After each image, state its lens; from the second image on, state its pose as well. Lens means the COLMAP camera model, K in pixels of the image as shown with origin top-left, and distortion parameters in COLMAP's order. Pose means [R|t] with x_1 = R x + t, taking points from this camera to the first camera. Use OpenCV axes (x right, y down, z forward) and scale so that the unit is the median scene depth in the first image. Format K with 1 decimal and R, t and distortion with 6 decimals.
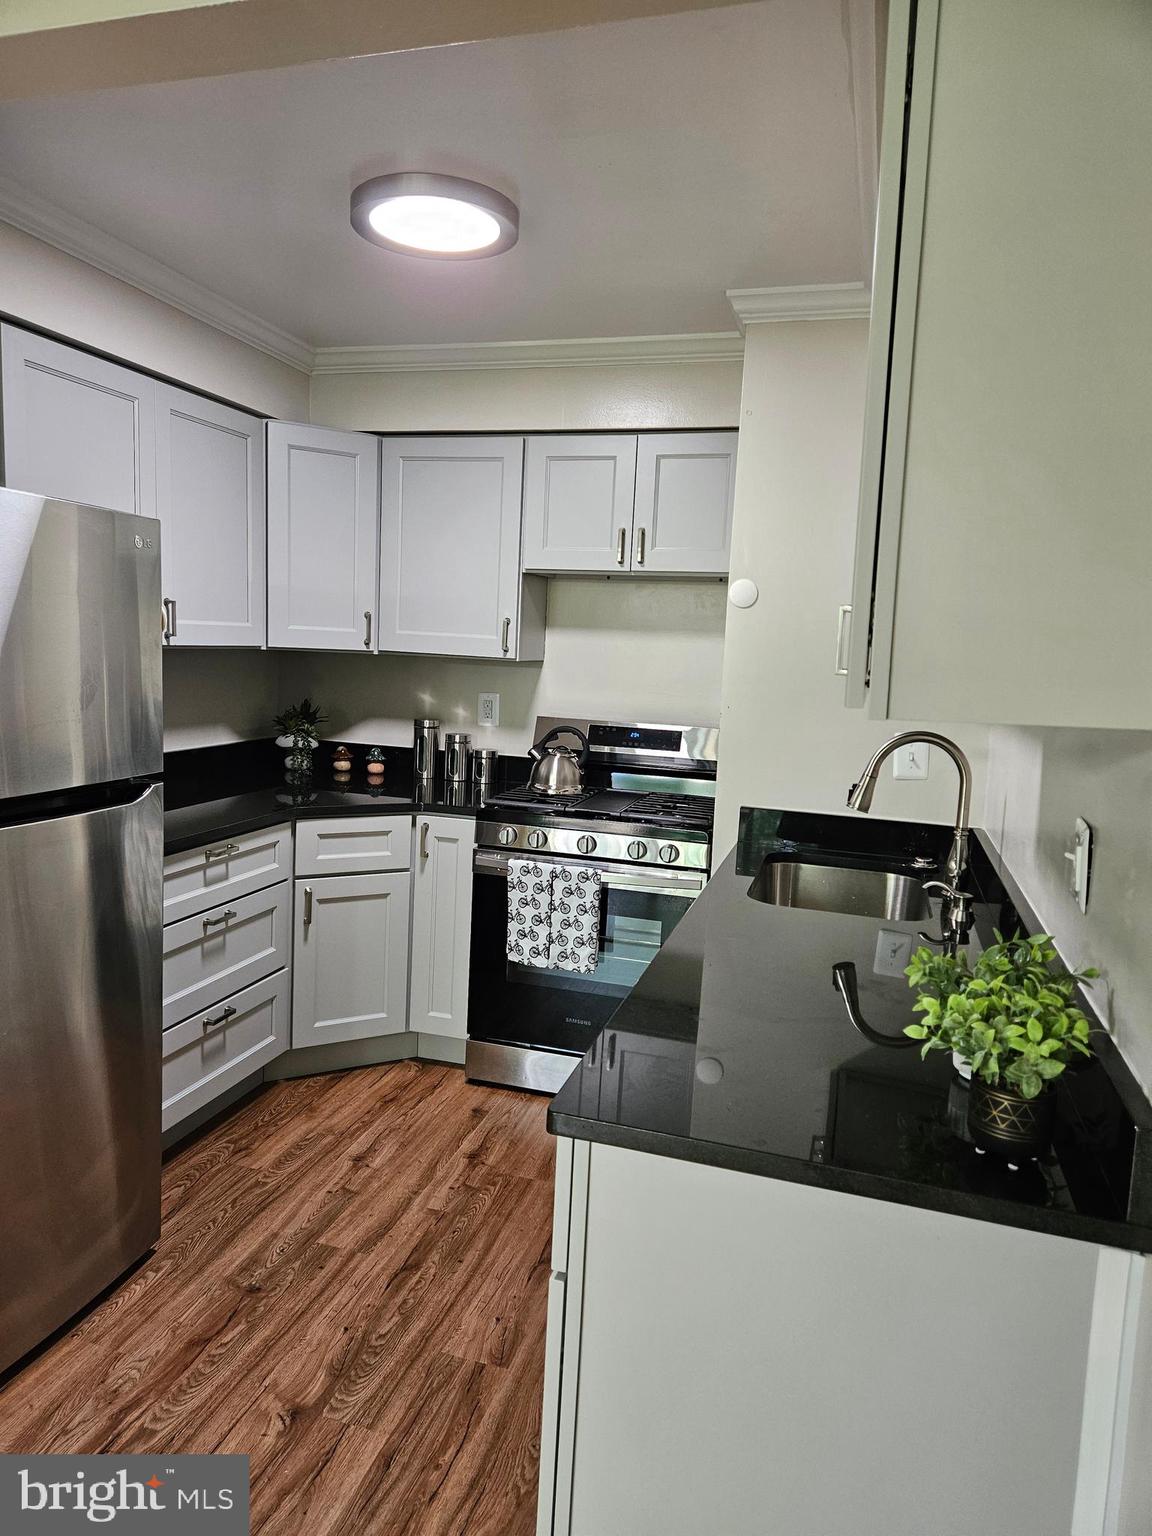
lens RADIAL K [[1060.9, 0, 576.0], [0, 1060.9, 768.0], [0, 0, 1]] dist [0.053915, -0.002956]
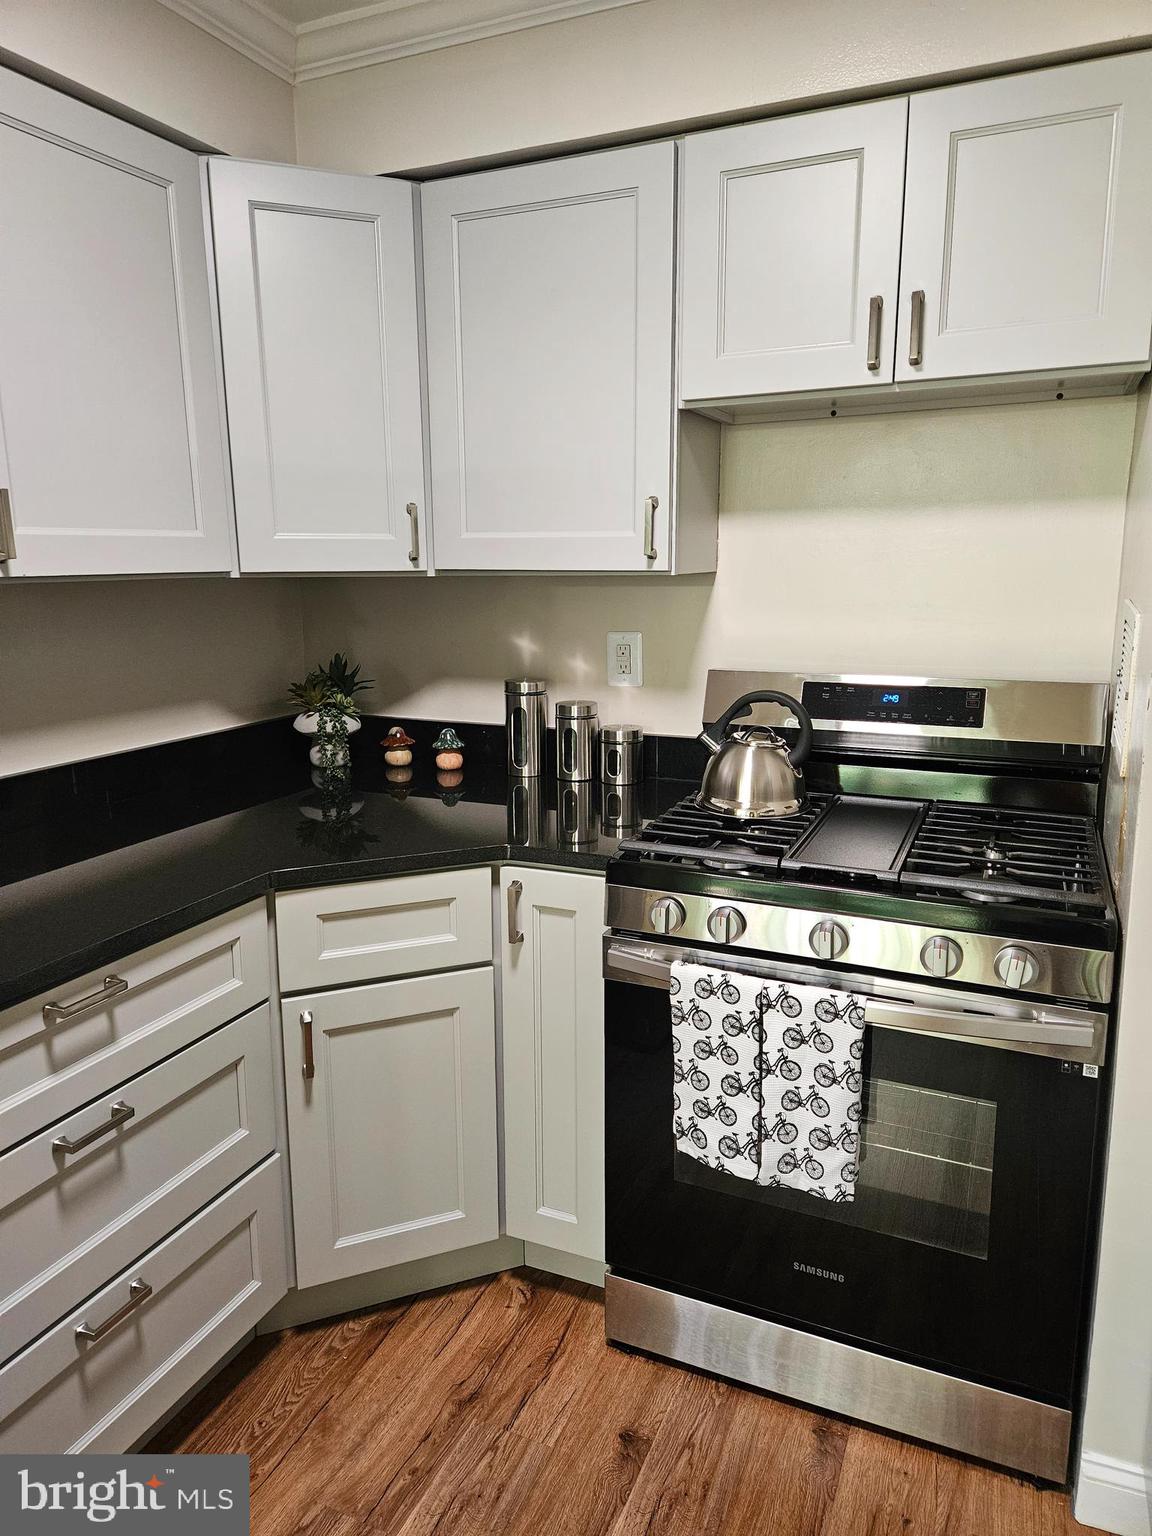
lens RADIAL K [[1060.9, 0, 576.0], [0, 1060.9, 768.0], [0, 0, 1]] dist [0.053915, -0.002956]
pose [[0.990301, -0.027755, -0.136140, -0.034044], [0.037646, 0.996792, 0.070623, -0.043282], [0.133743, -0.075063, 0.988169, 0.458010]]
